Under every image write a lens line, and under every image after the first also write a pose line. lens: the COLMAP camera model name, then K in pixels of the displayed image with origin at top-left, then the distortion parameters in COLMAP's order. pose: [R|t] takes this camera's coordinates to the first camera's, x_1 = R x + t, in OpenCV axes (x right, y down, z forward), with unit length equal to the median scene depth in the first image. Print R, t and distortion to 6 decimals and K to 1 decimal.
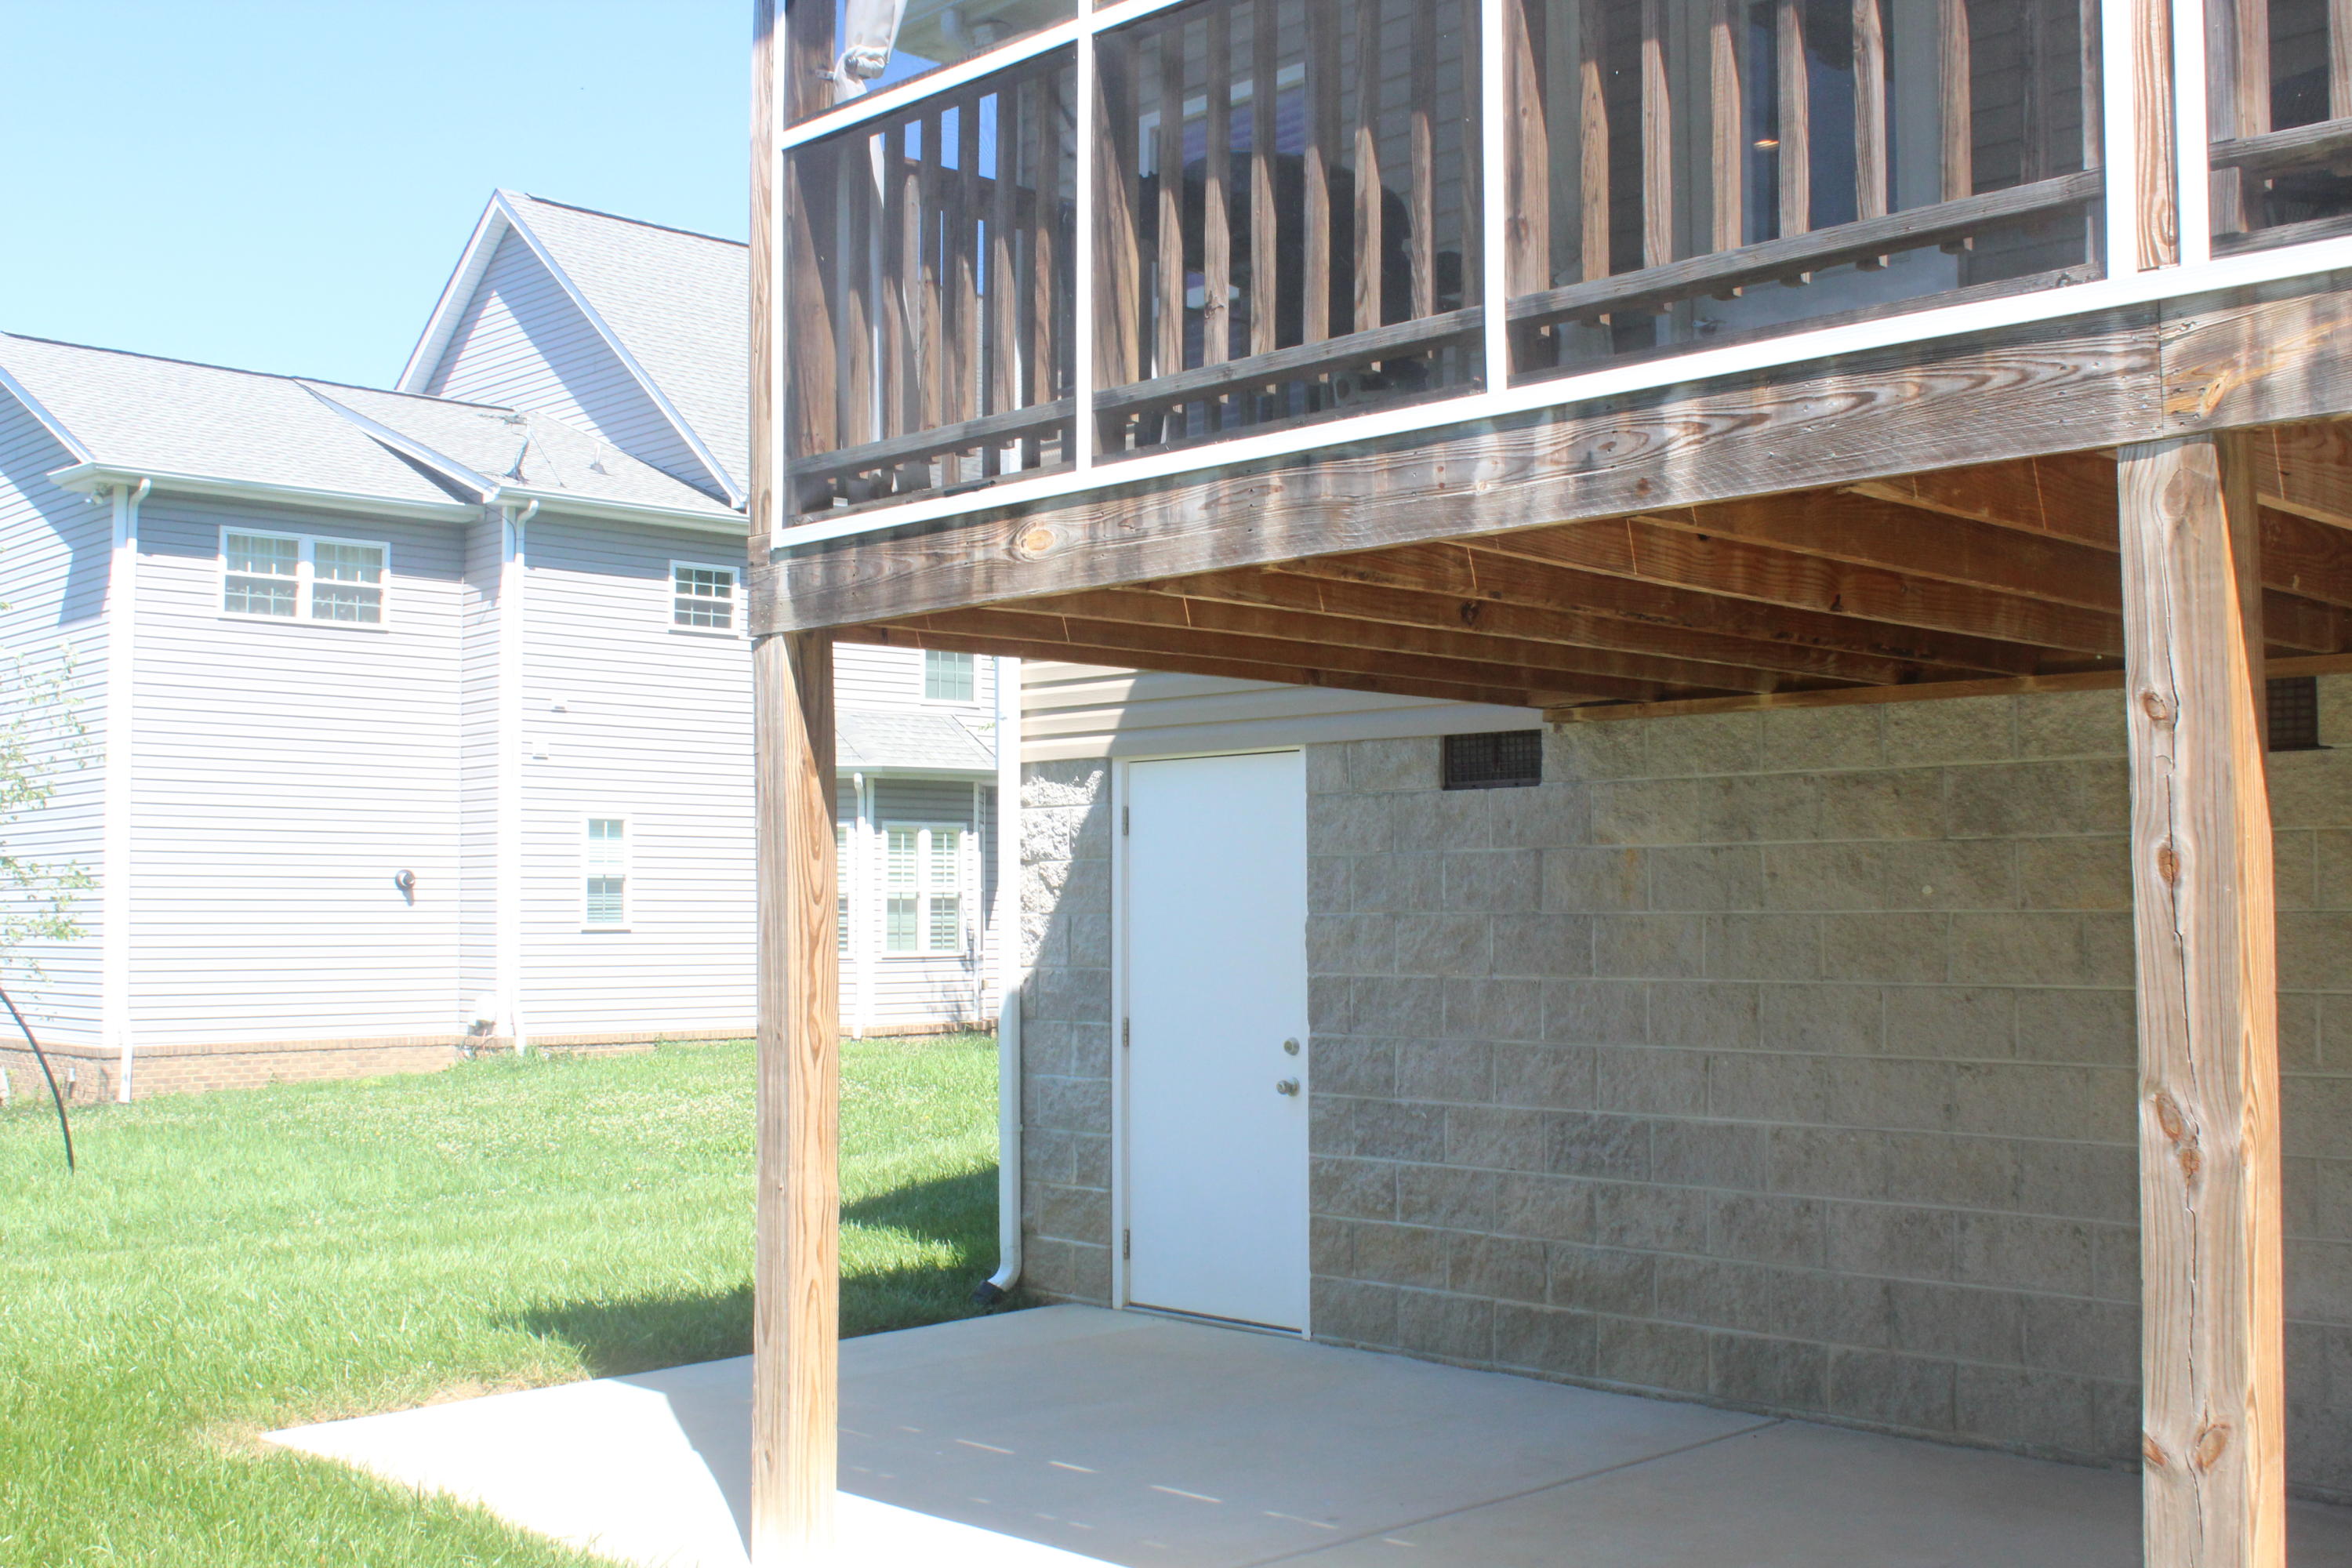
lens RADIAL K [[2505.2, 0, 1176.0], [0, 2505.2, 784.0], [0, 0, 1]] dist [-0.156144, 0.191109]
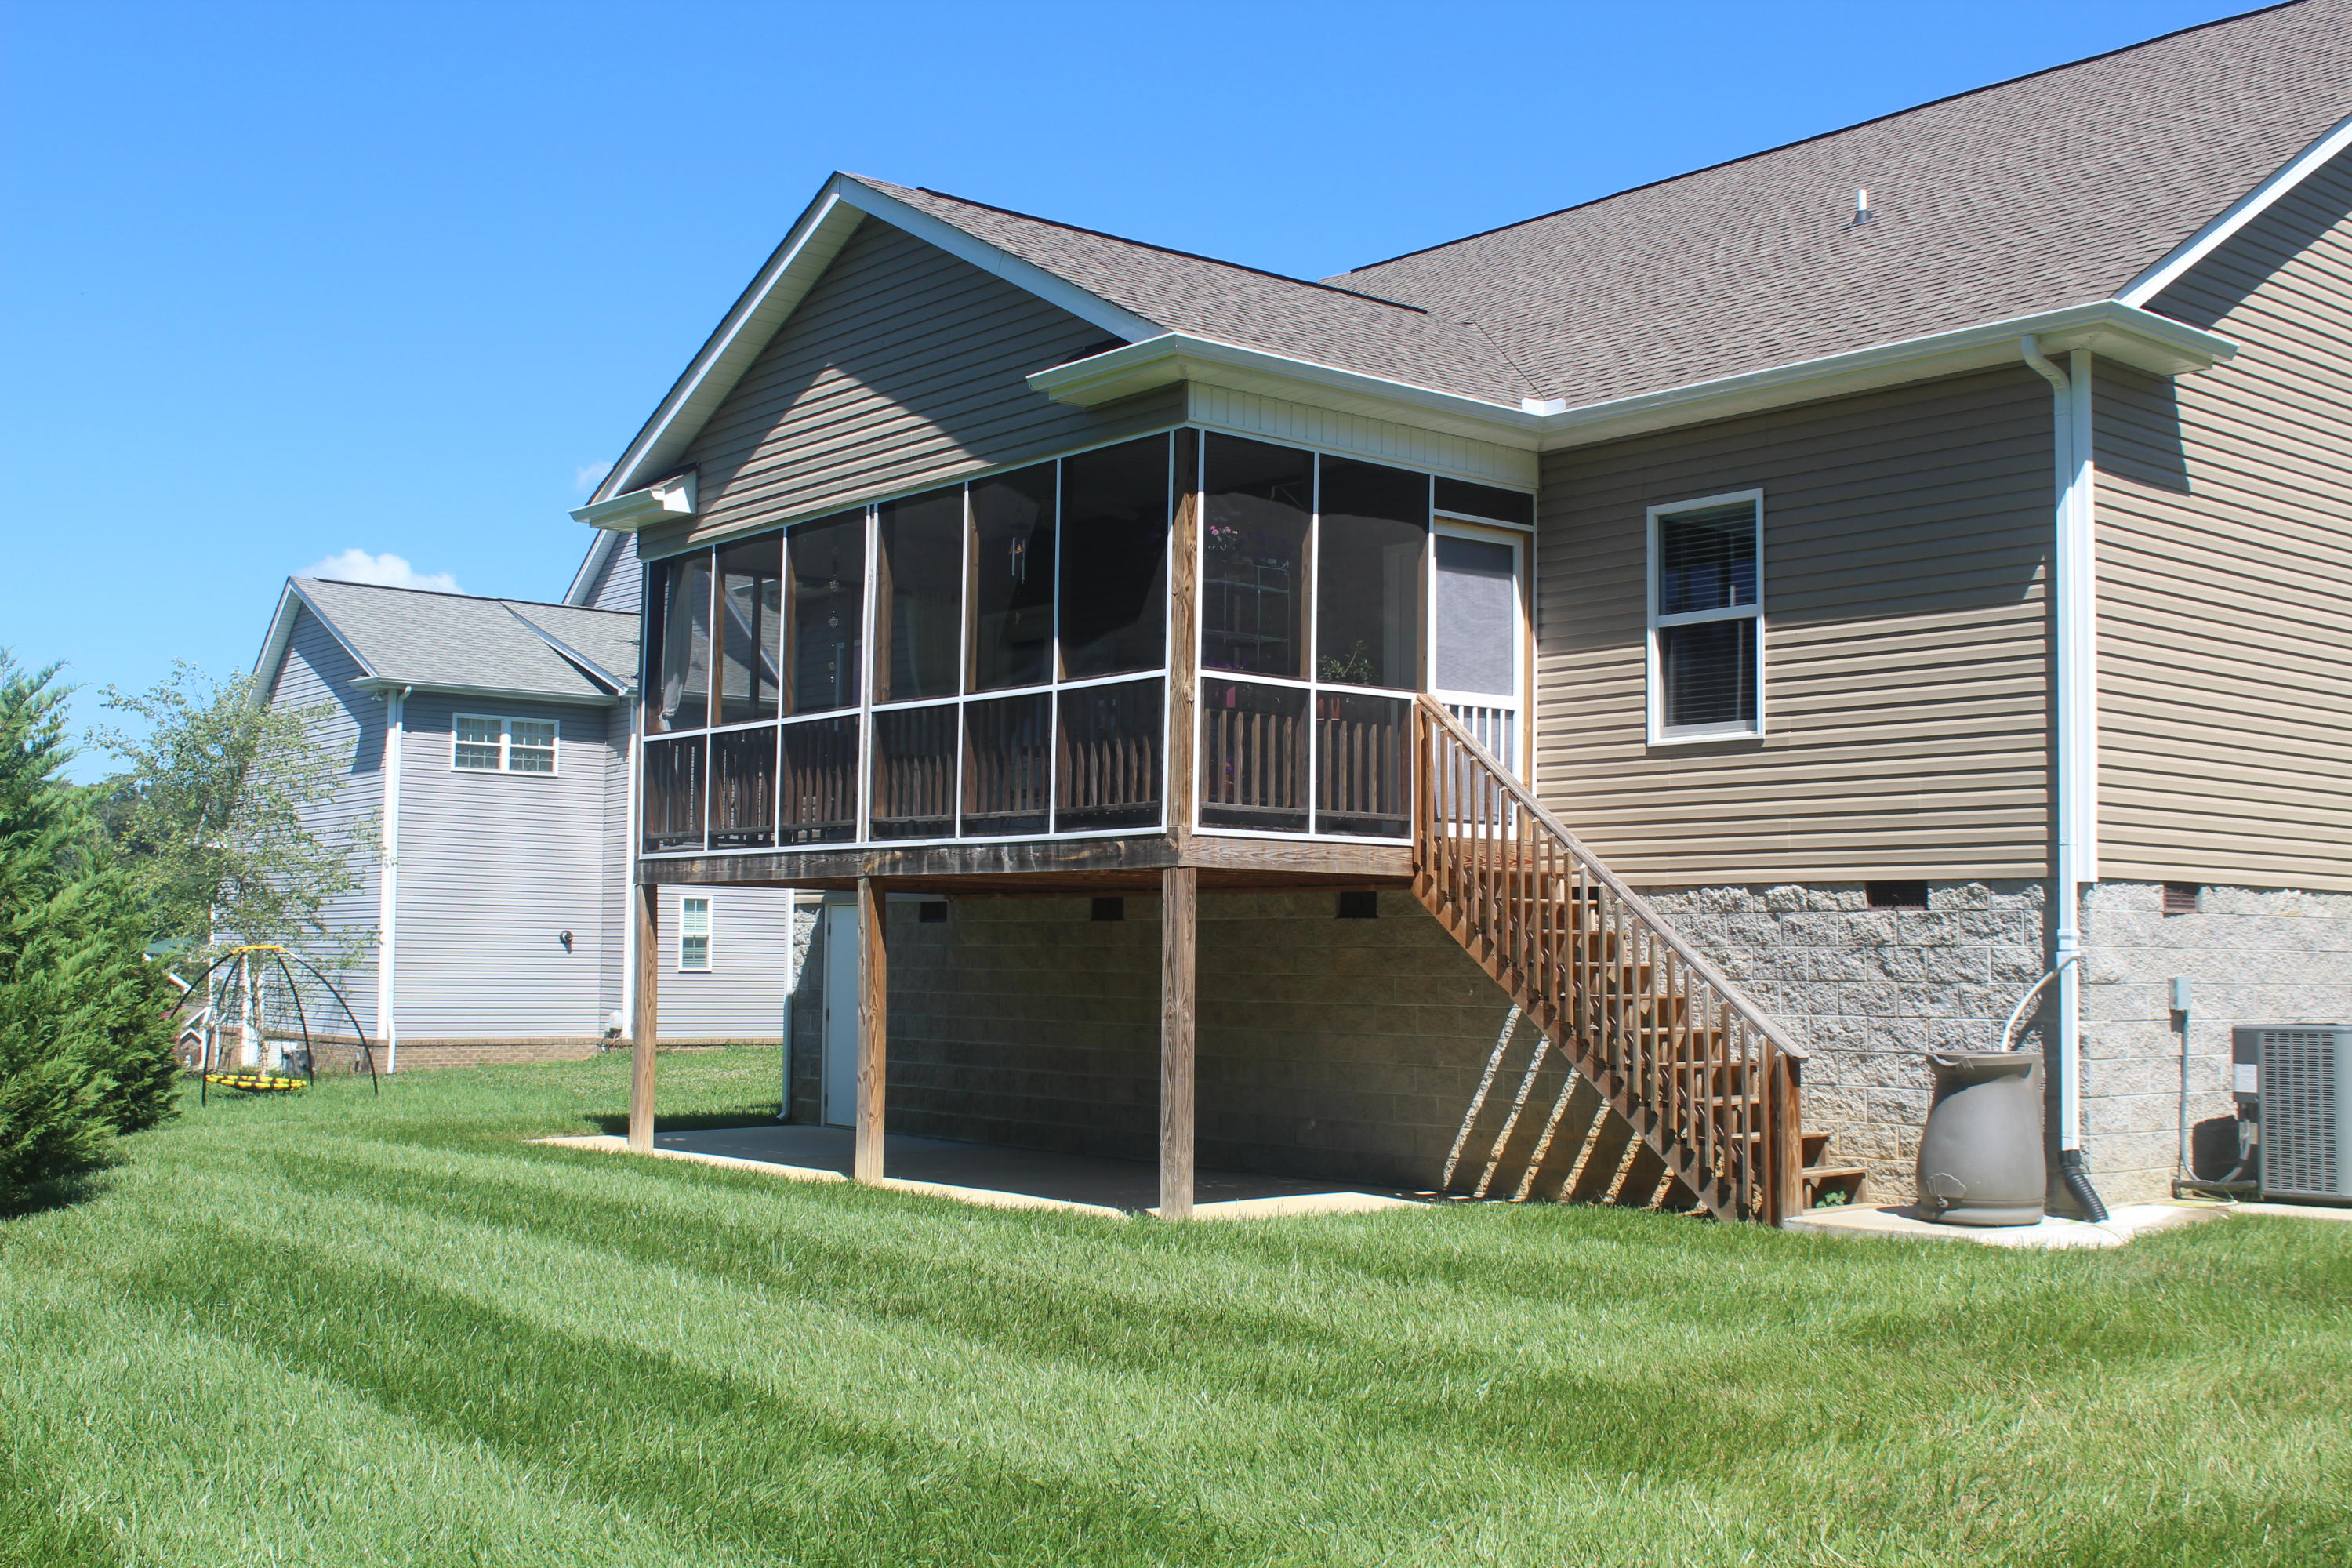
lens RADIAL K [[2505.2, 0, 1176.0], [0, 2505.2, 784.0], [0, 0, 1]] dist [-0.156144, 0.191109]
pose [[0.997202, 0.009311, -0.074166, 0.196882], [-0.010807, 0.999746, -0.019798, -0.032605], [0.073963, 0.020544, 0.997049, -0.562814]]
